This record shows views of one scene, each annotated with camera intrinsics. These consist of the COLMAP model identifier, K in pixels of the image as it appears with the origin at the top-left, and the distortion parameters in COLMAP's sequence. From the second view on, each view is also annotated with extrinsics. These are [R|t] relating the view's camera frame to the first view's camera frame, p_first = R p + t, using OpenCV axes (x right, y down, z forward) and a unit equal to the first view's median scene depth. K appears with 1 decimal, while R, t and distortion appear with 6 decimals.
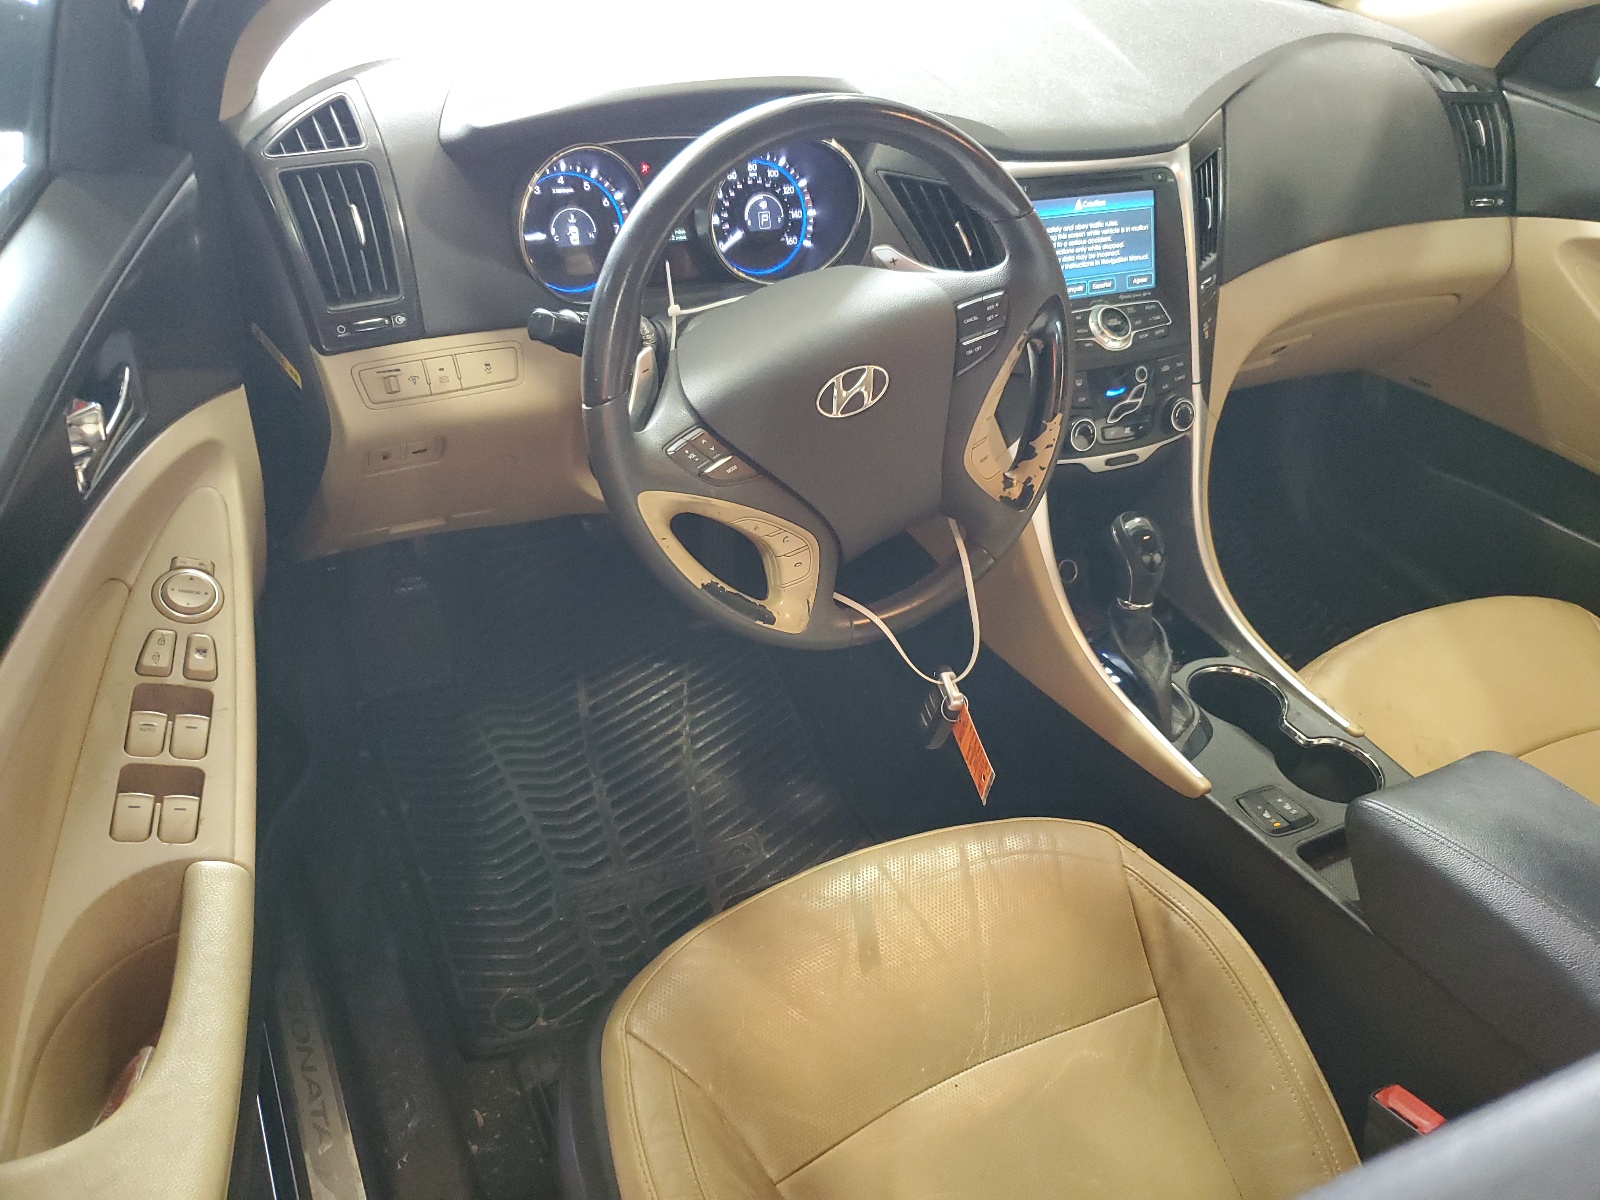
lens RADIAL K [[1195.9, 0, 795.7], [0, 1195.9, 602.1], [0, 0, 1]] dist [0.000371, -0.002959]
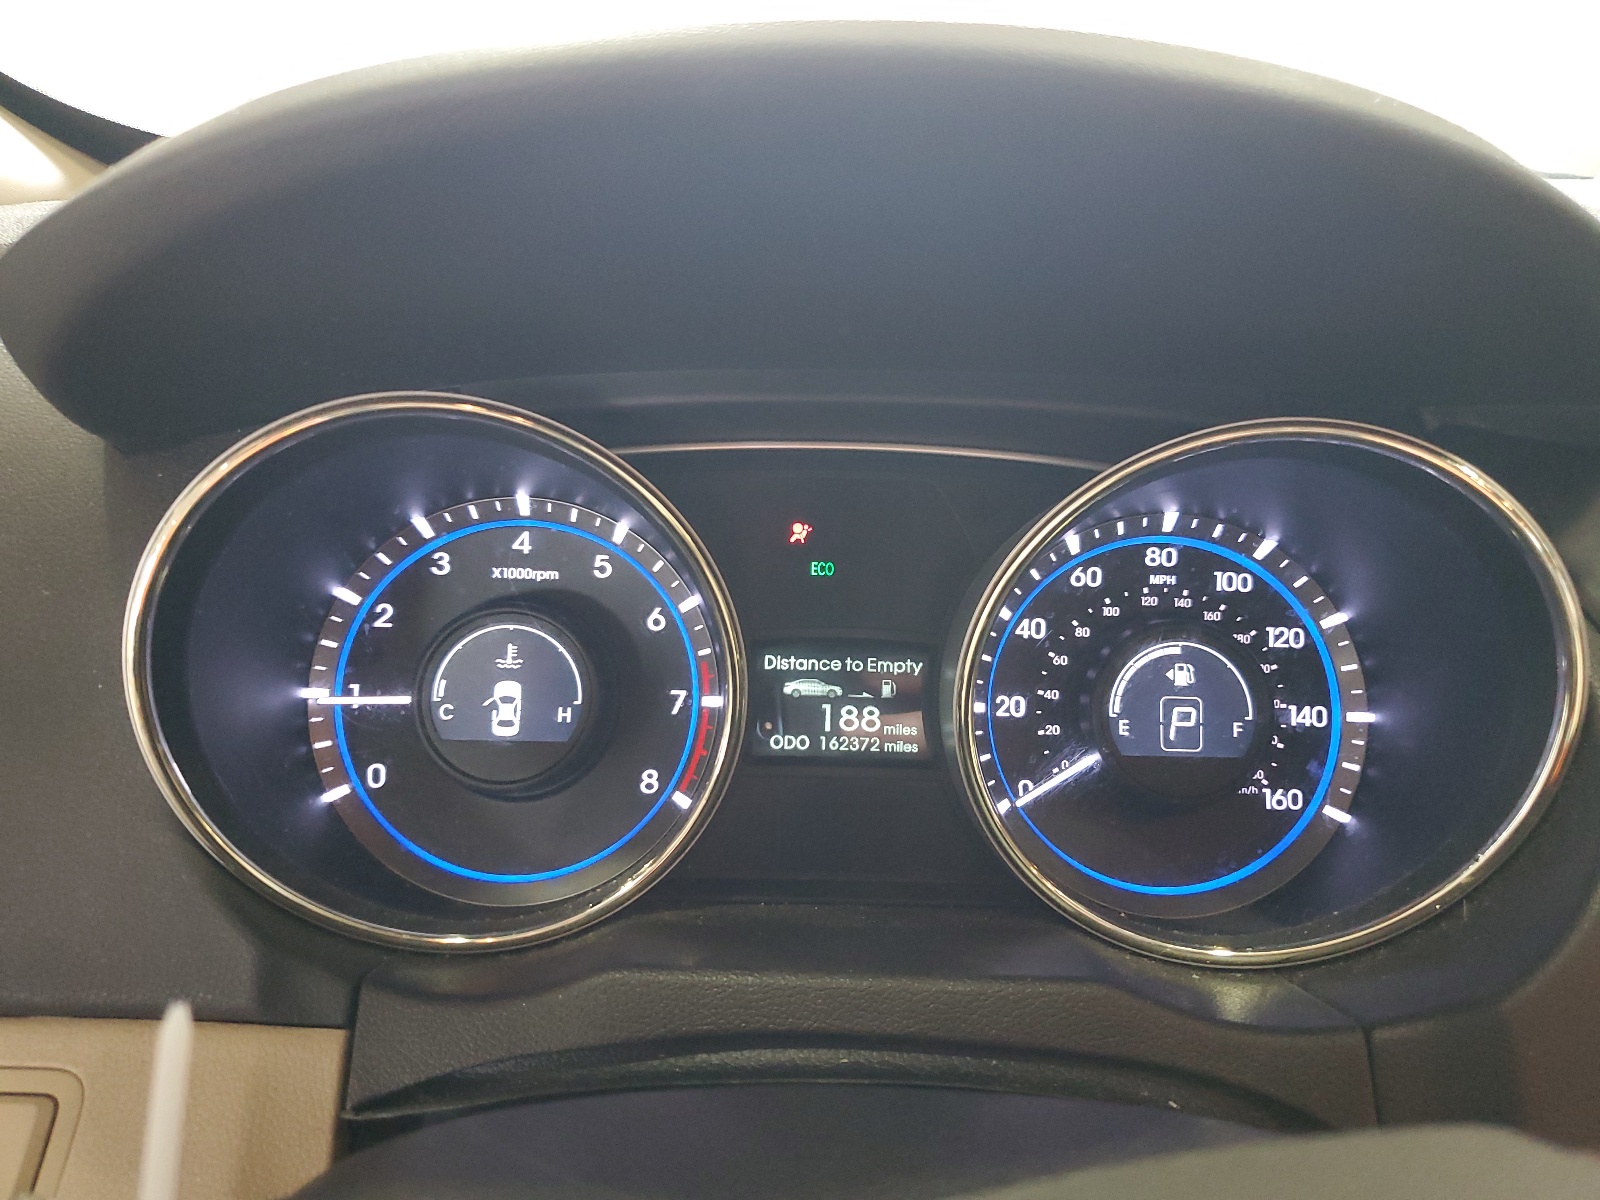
lens RADIAL K [[1195.9, 0, 798.6], [0, 1195.9, 594.7], [0, 0, 1]] dist [0.000371, -0.002959]
pose [[0.905542, 0.070478, -0.418362, 0.008990], [-0.216499, 0.924811, -0.312816, -0.237853], [0.364859, 0.373842, 0.852713, 0.706525]]
